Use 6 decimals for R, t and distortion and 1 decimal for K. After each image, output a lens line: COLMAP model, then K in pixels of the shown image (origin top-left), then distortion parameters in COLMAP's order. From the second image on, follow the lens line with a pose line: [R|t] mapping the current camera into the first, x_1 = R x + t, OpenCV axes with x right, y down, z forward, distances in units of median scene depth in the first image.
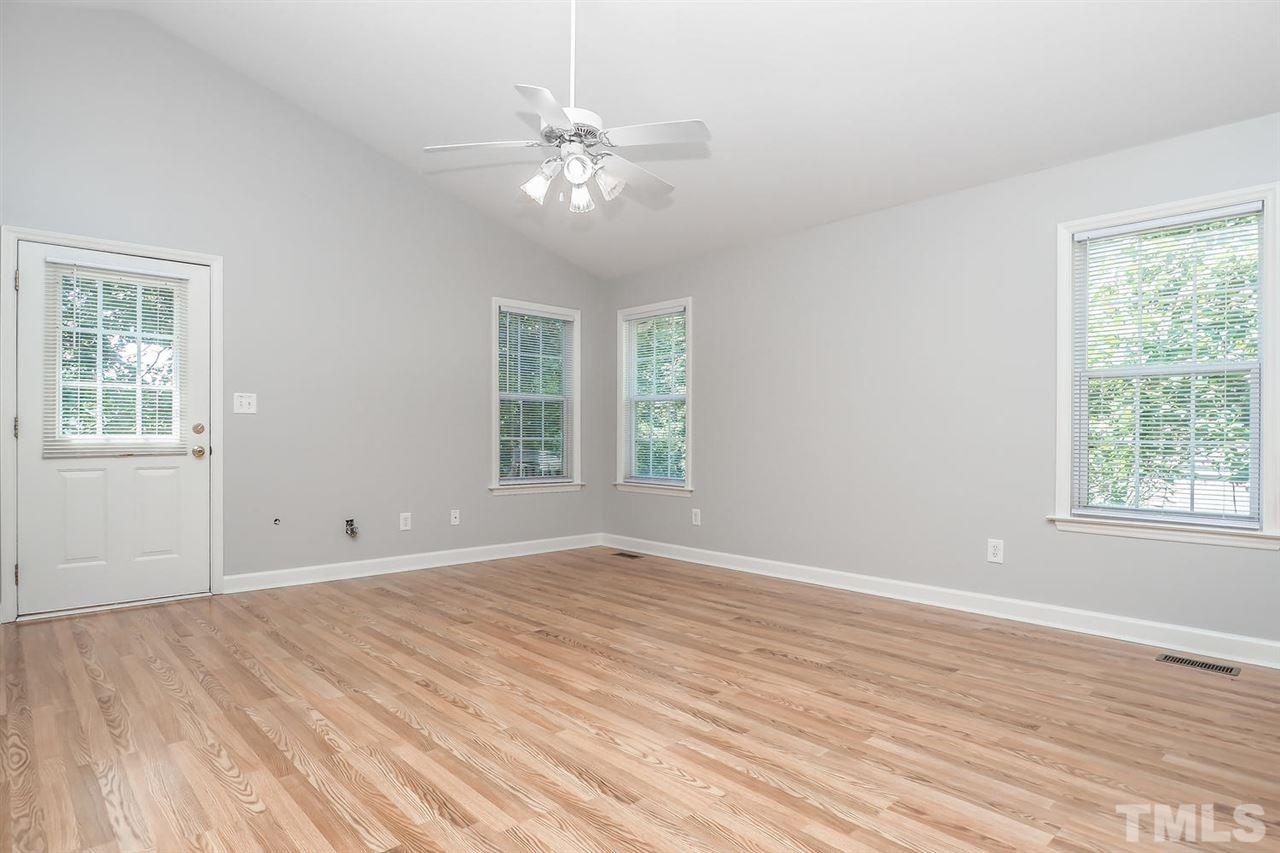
lens RADIAL K [[711.0, 0, 642.9], [0, 711.0, 446.1], [0, 0, 1]] dist [-0.012156, -0.001903]
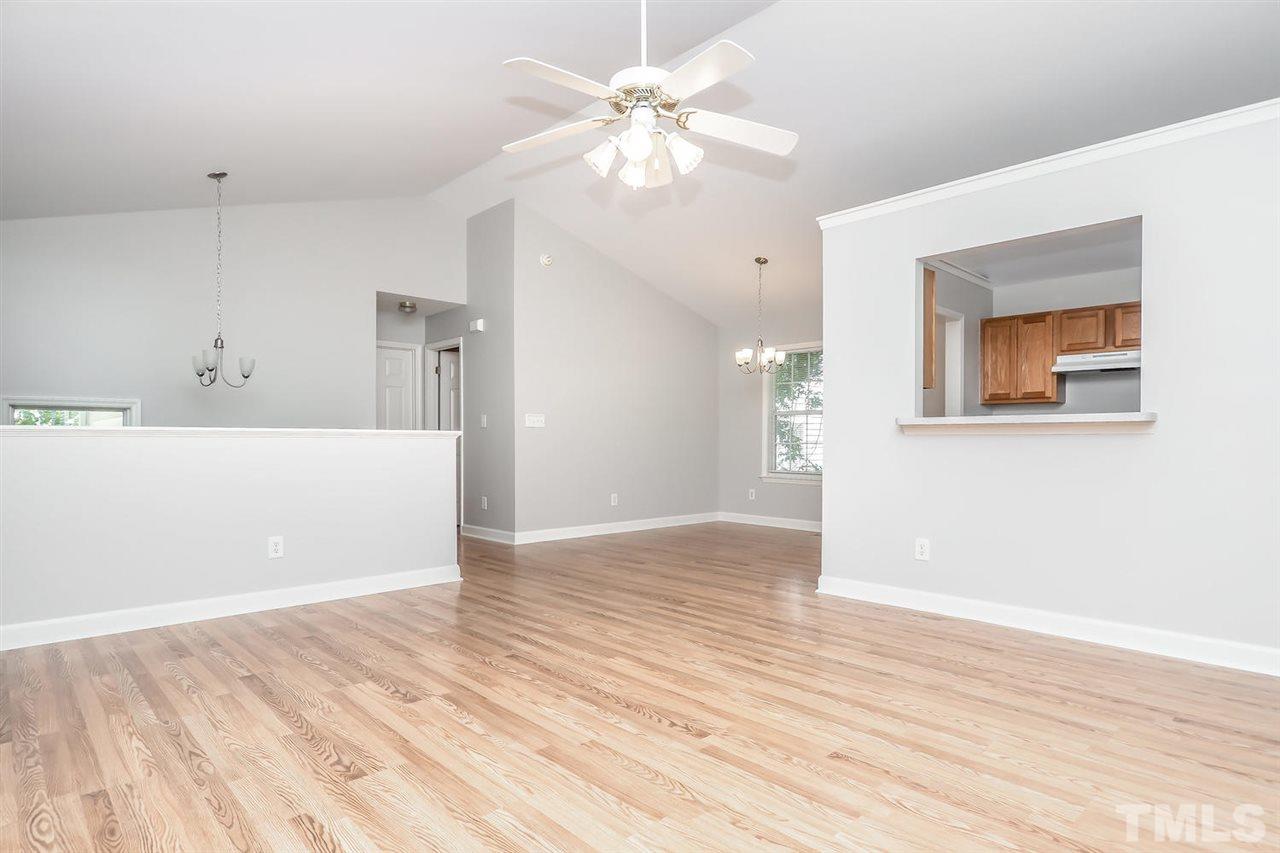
lens RADIAL K [[711.0, 0, 642.9], [0, 711.0, 446.1], [0, 0, 1]] dist [-0.012156, -0.001903]
pose [[-0.999904, -0.007700, -0.011496, -0.099733], [-0.007925, 0.999776, 0.019647, -0.027362], [0.011342, 0.019736, -0.999741, 2.060285]]
